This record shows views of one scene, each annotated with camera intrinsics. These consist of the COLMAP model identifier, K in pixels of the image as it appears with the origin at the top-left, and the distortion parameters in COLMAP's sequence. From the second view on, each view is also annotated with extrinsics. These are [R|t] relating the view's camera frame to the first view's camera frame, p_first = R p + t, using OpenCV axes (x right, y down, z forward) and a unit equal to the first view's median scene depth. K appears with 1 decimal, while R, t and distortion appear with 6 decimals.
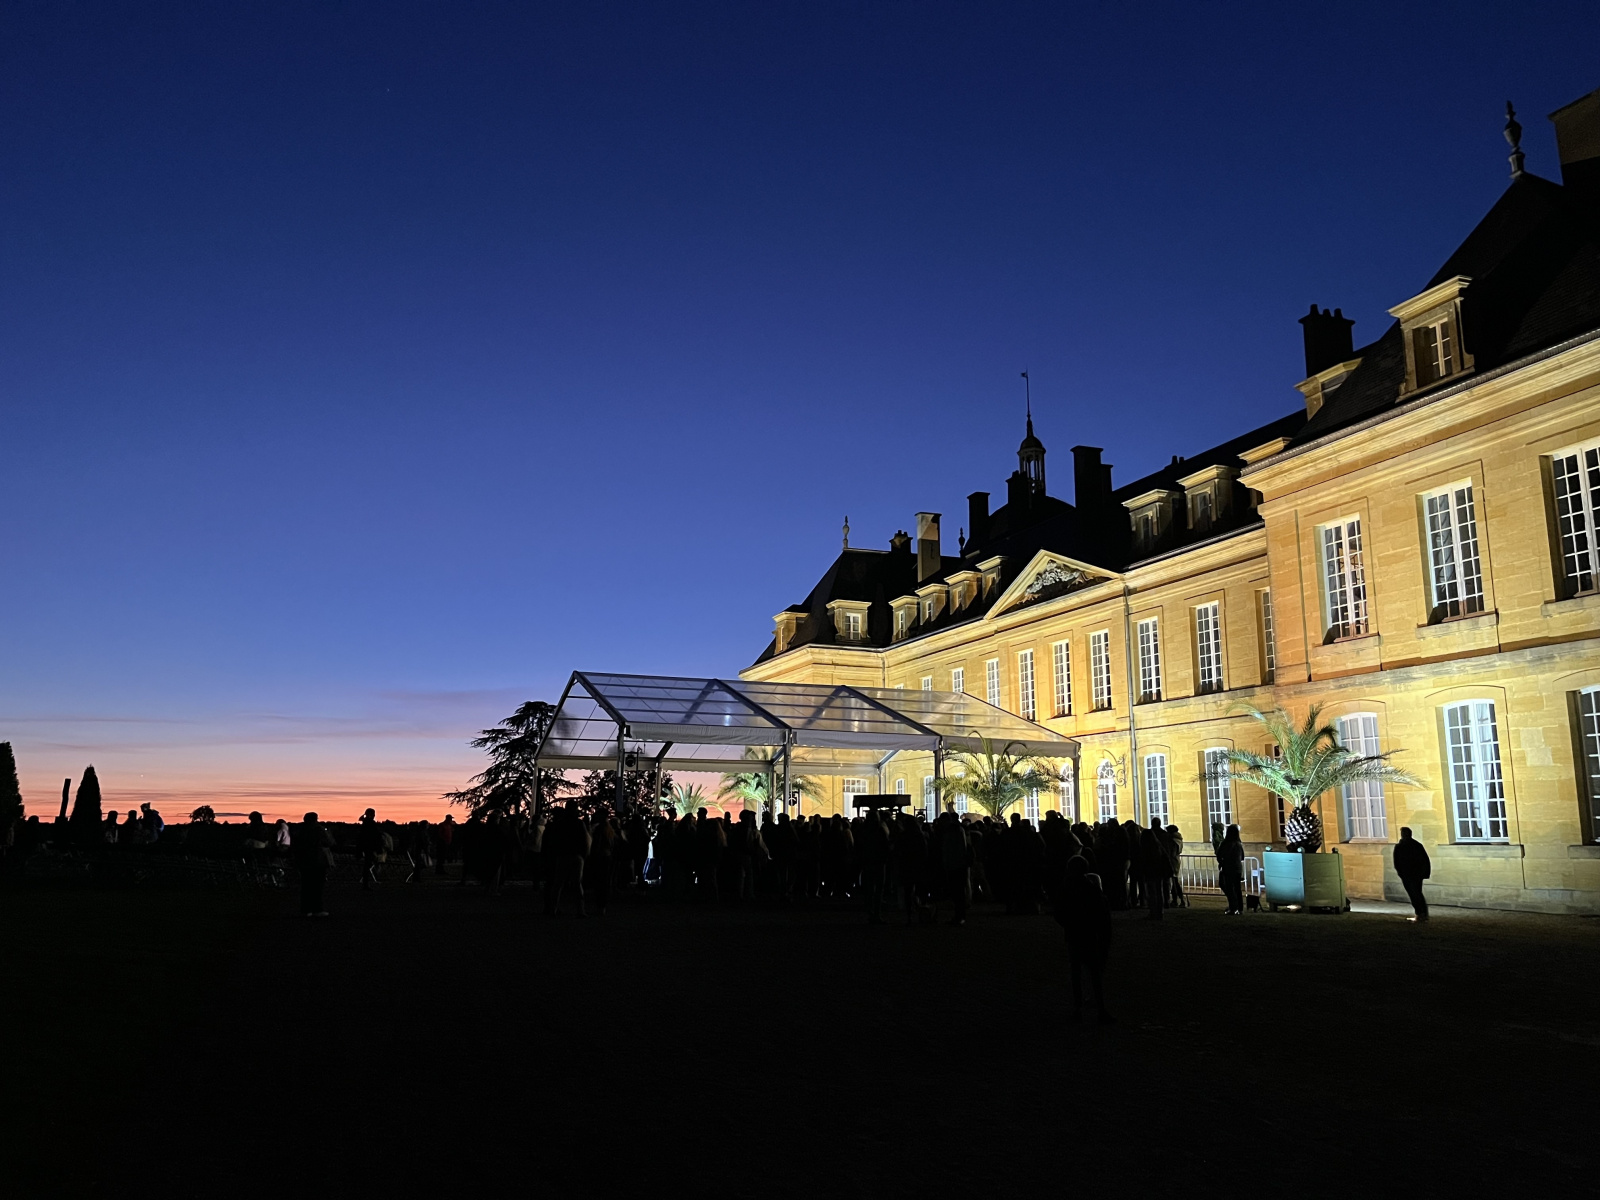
lens RADIAL K [[1220.2, 0, 795.6], [0, 1220.2, 622.3], [0, 0, 1]] dist [0.130304, -0.168978]
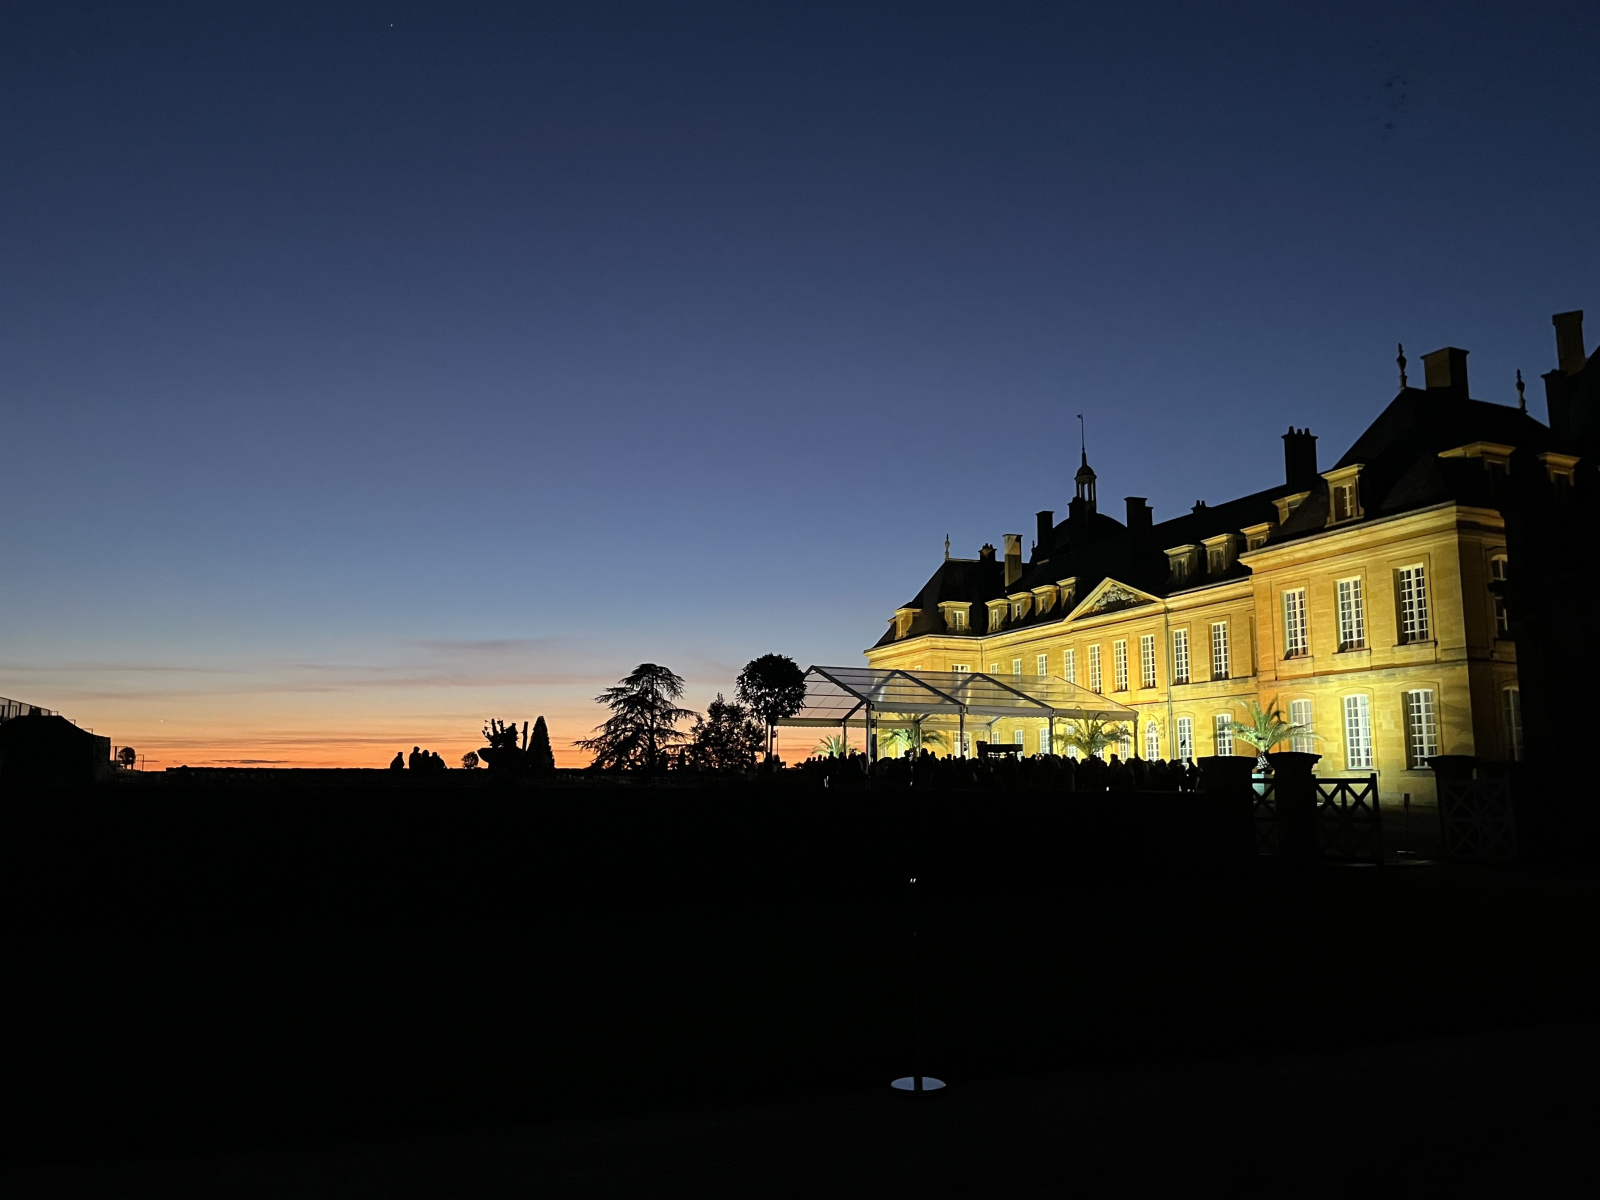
lens RADIAL K [[1220.2, 0, 795.6], [0, 1220.2, 622.3], [0, 0, 1]] dist [0.130304, -0.168978]
pose [[0.999918, -0.002650, -0.012526, -0.169104], [0.003180, 0.999093, 0.042453, -0.076451], [0.012402, -0.042489, 0.999020, -0.524341]]
